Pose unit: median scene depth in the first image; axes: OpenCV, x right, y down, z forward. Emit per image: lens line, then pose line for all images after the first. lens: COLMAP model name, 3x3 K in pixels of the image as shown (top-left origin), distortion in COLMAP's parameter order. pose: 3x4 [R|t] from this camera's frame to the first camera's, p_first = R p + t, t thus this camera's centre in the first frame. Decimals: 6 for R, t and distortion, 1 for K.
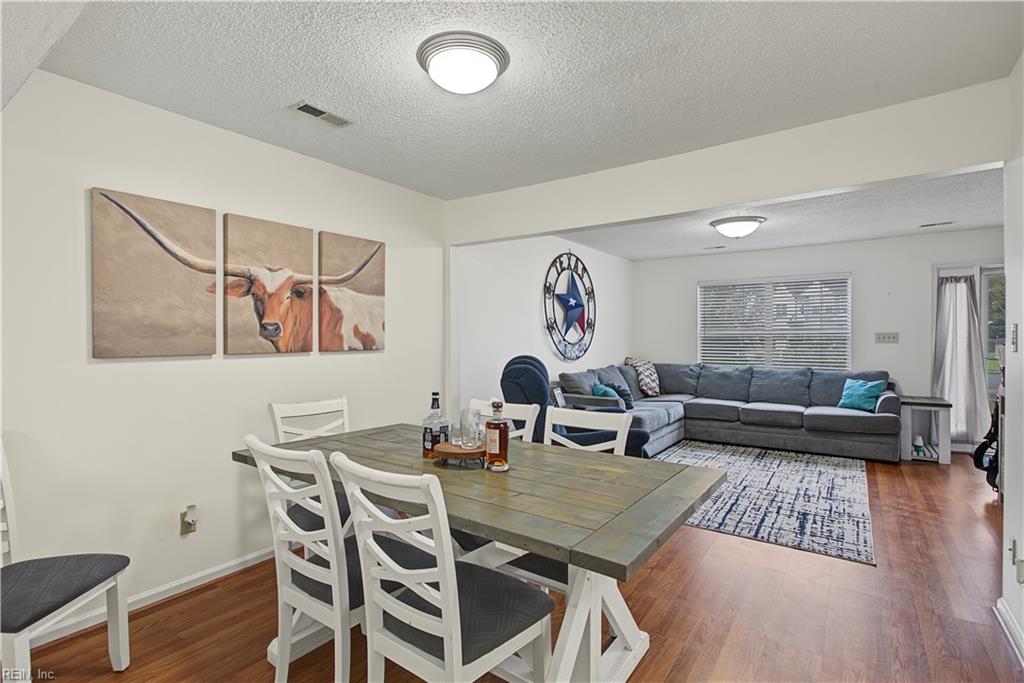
lens RADIAL K [[490.0, 0, 507.2], [0, 490.0, 341.0], [0, 0, 1]] dist [-0.002053, 0.001464]
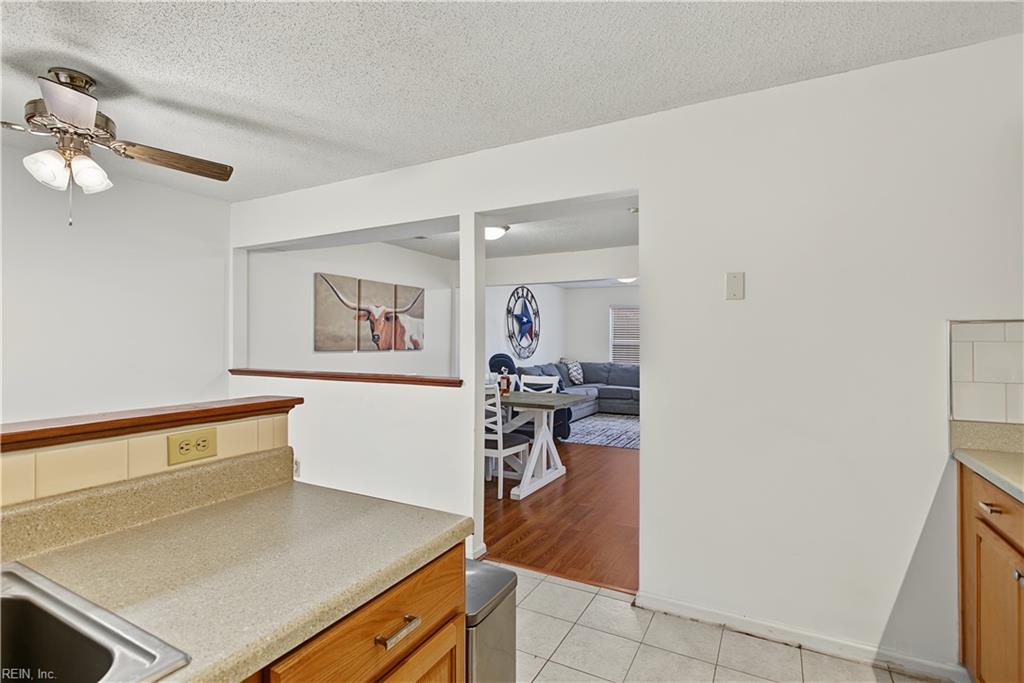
lens RADIAL K [[492.2, 0, 507.3], [0, 492.2, 338.4], [0, 0, 1]] dist [-0.004832, 0.000128]
pose [[0.992475, 0.007961, 0.122192, -0.109046], [-0.005749, 0.999813, -0.018444, 0.005884], [-0.122316, 0.017603, 0.992335, -0.508313]]
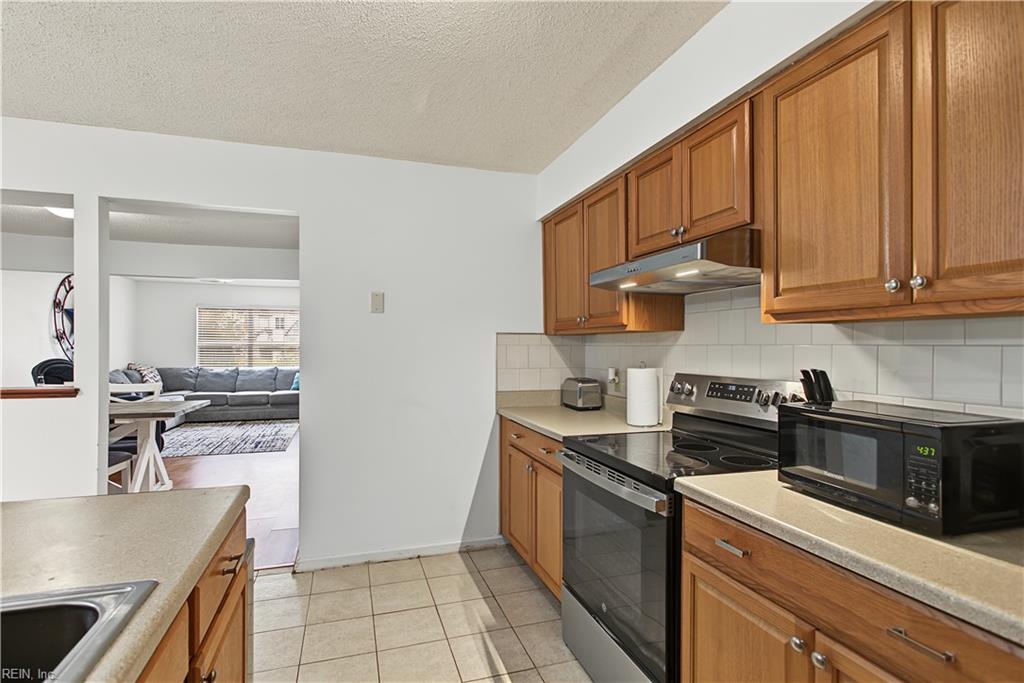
lens RADIAL K [[492.2, 0, 508.1], [0, 492.2, 344.2], [0, 0, 1]] dist [-0.011901, 0.000465]
pose [[0.590136, 0.010404, 0.807237, -0.222072], [0.001613, 0.999900, -0.014067, 0.007164], [-0.807302, 0.009604, 0.590060, -0.560844]]
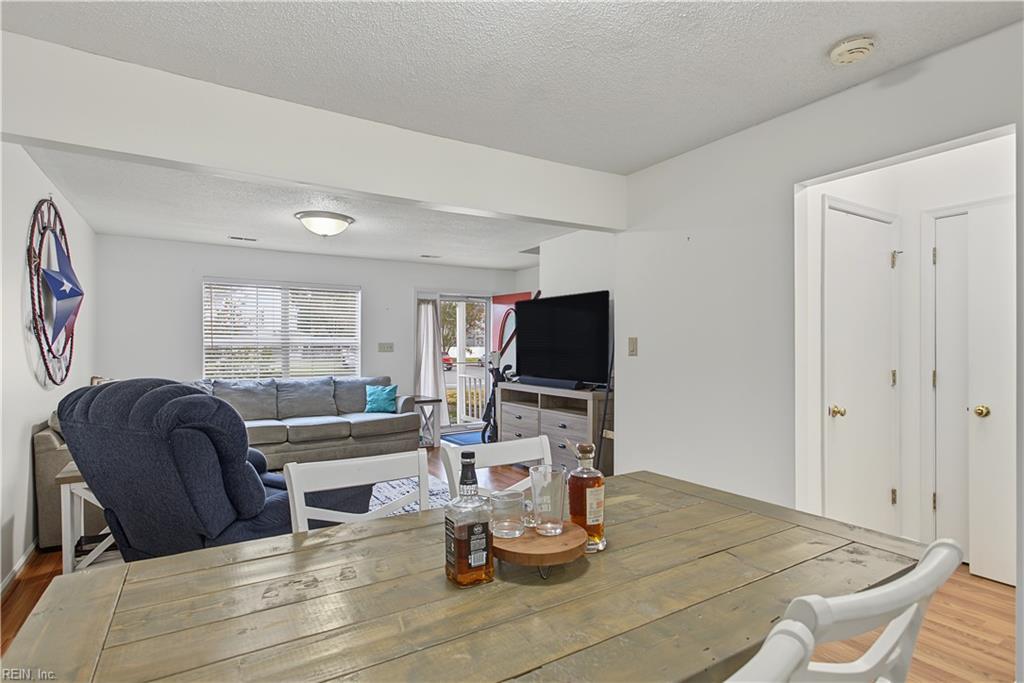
lens RADIAL K [[514.1, 0, 504.0], [0, 514.1, 345.3], [0, 0, 1]] dist [-0.001870, 0.000278]
pose [[0.390875, 0.003915, 0.920436, -0.241548], [0.007524, 0.999944, -0.007449, -0.000159], [-0.920413, 0.009837, 0.390823, 0.292442]]
